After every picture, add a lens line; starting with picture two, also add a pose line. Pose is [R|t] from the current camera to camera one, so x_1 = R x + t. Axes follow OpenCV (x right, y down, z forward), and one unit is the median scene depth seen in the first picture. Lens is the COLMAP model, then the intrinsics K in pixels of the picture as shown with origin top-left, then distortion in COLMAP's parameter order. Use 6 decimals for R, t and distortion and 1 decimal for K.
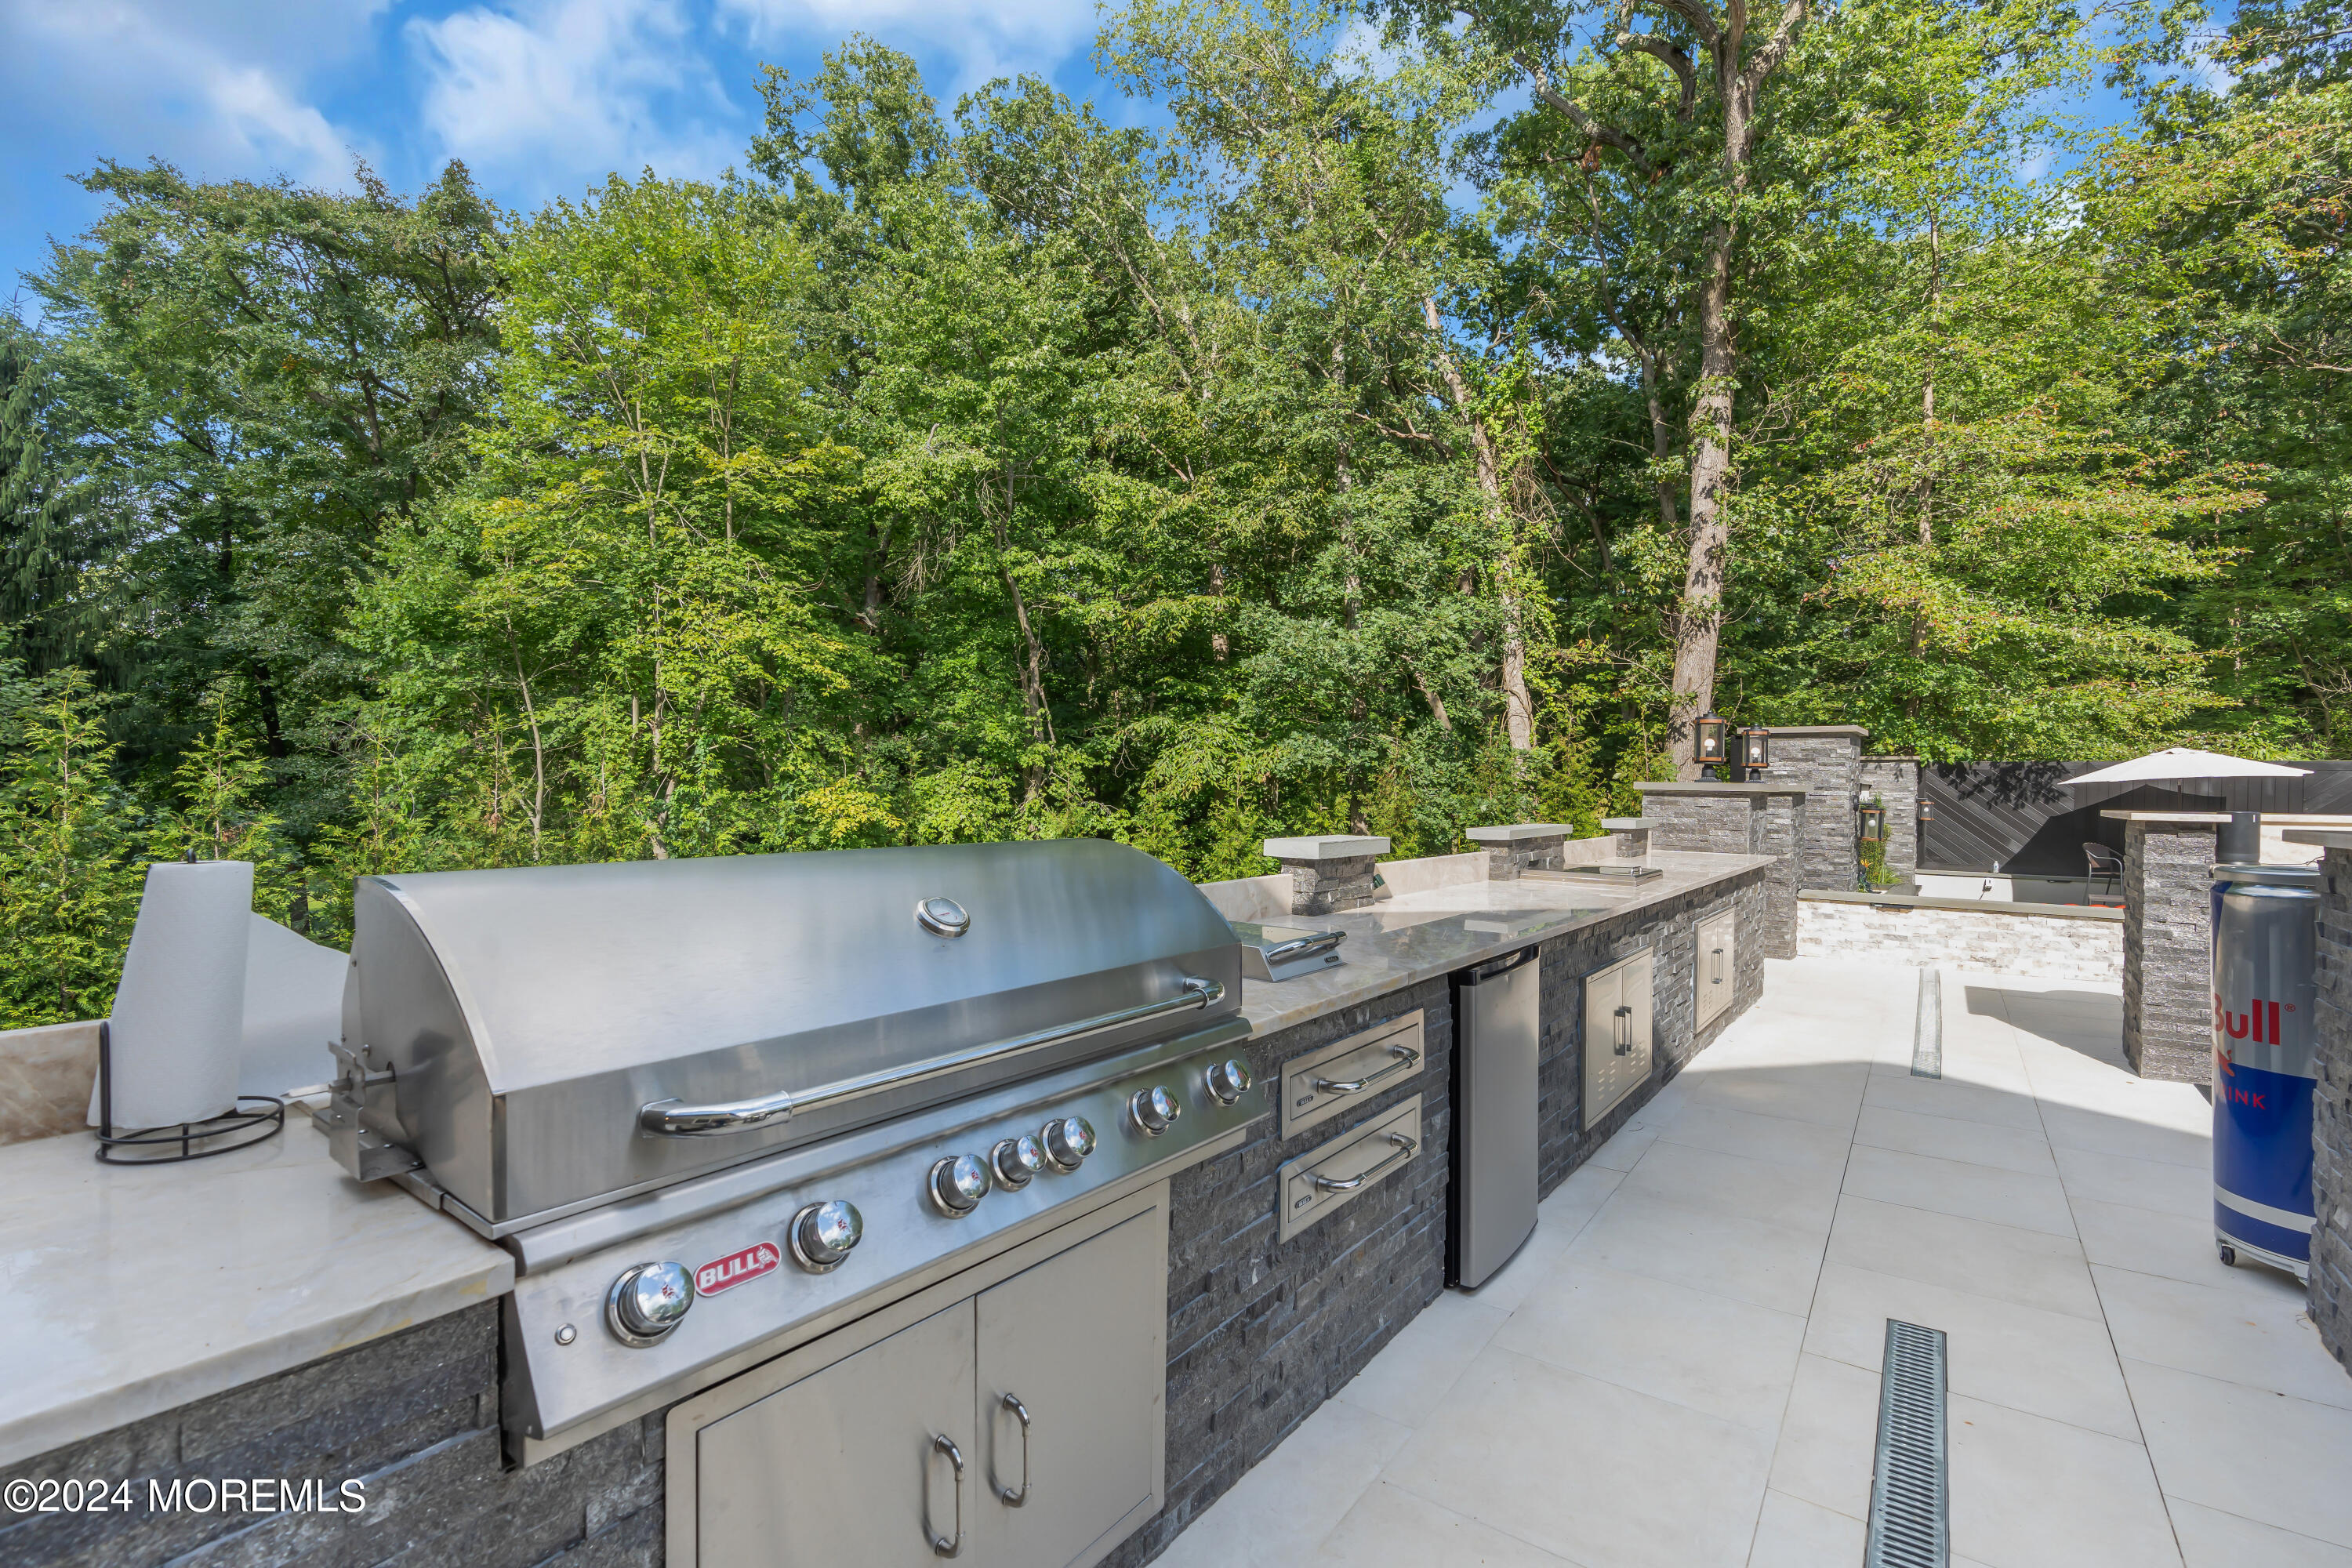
lens RADIAL K [[1055.0, 0, 1175.8], [0, 1055.0, 798.0], [0, 0, 1]] dist [-0.018142, 0.000867]
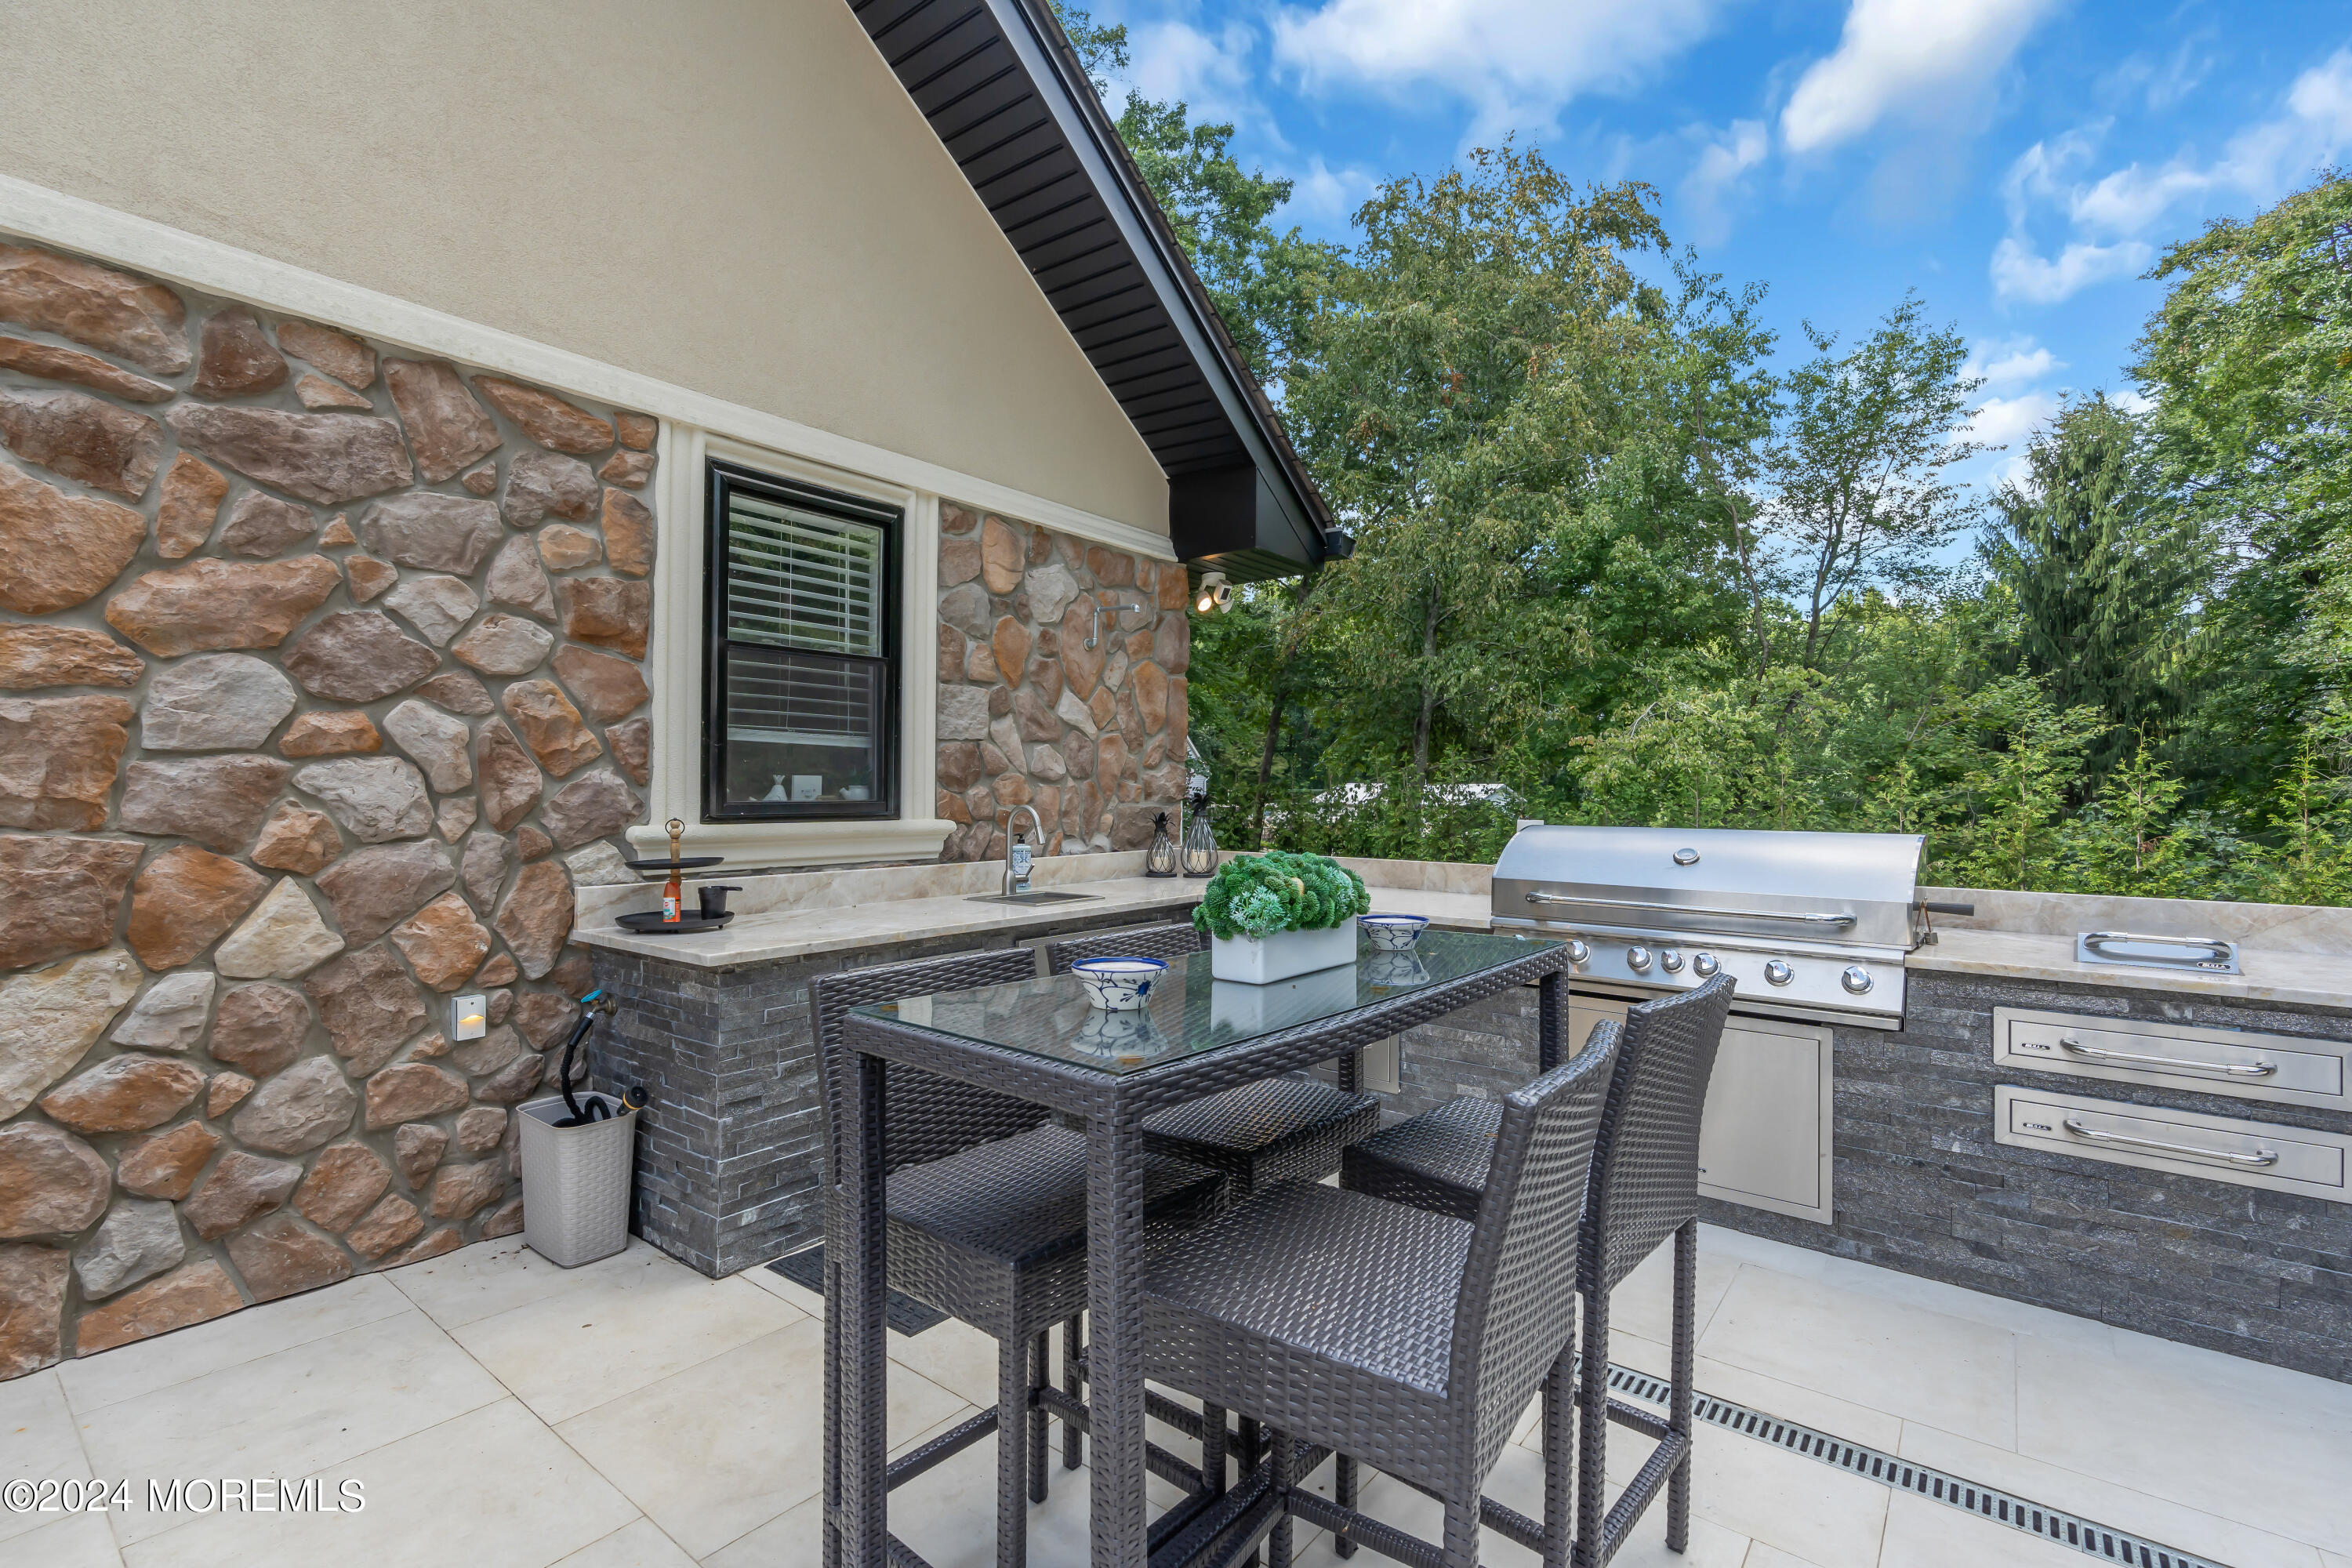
lens RADIAL K [[1055.0, 0, 1176.2], [0, 1055.0, 791.4], [0, 0, 1]] dist [-0.018142, 0.000867]
pose [[-0.062776, -0.005051, -0.998015, 0.292390], [-0.019551, 0.999802, -0.003830, 0.000295], [0.997836, 0.019272, -0.062862, 0.005329]]
